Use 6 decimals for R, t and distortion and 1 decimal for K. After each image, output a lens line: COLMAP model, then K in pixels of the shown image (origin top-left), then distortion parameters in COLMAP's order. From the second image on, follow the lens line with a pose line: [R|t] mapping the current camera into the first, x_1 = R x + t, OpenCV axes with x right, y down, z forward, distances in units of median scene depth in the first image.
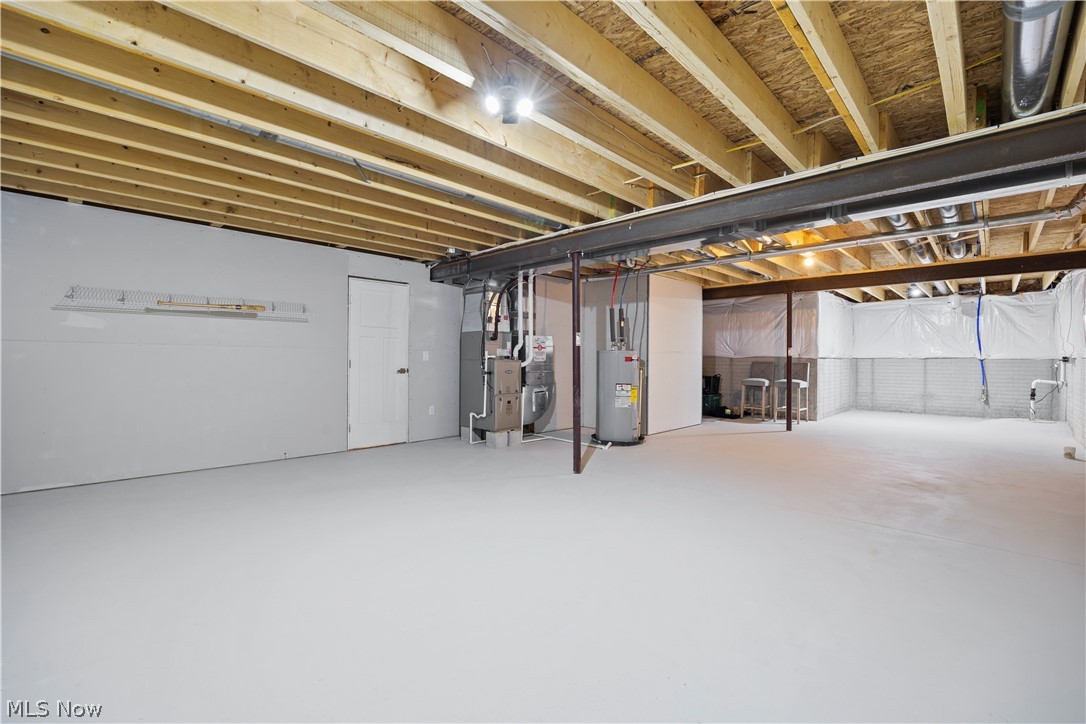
lens RADIAL K [[465.9, 0, 543.5], [0, 465.9, 358.3], [0, 0, 1]] dist [-0.018986, 0.000932]
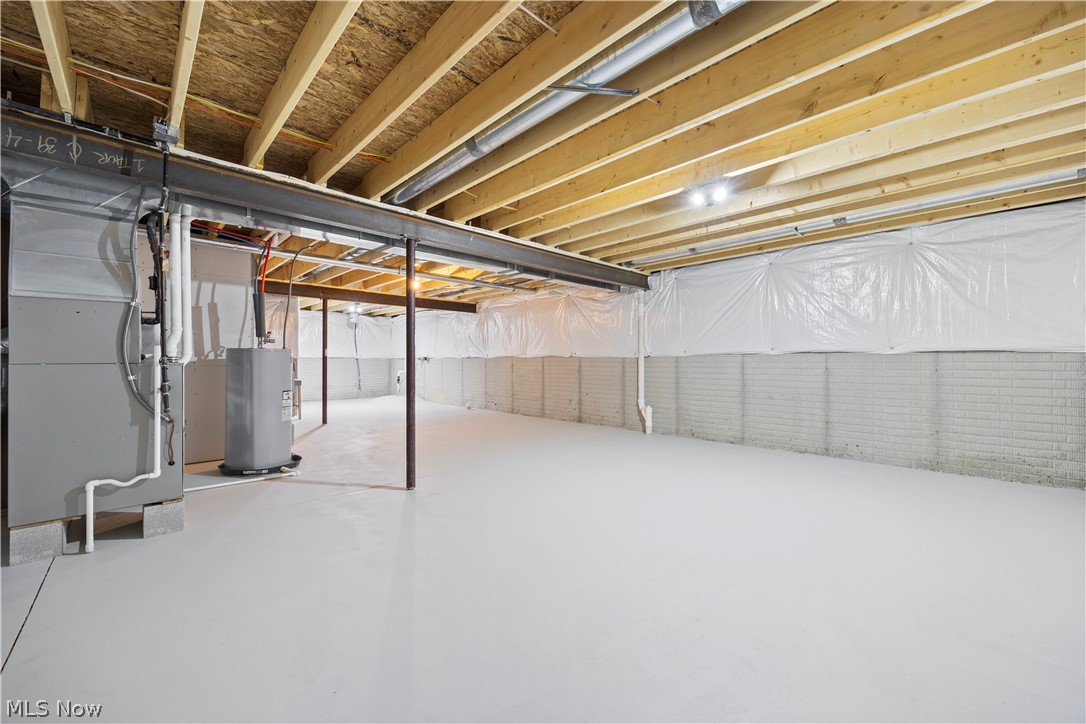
lens RADIAL K [[431.1, 0, 543.6], [0, 431.1, 364.6], [0, 0, 1]] dist [0.002095, 0.000036]
pose [[0.033384, -0.016008, 0.999314, -0.464798], [-0.005533, 0.999853, 0.016202, -0.004651], [-0.999427, -0.006070, 0.033290, 0.459501]]
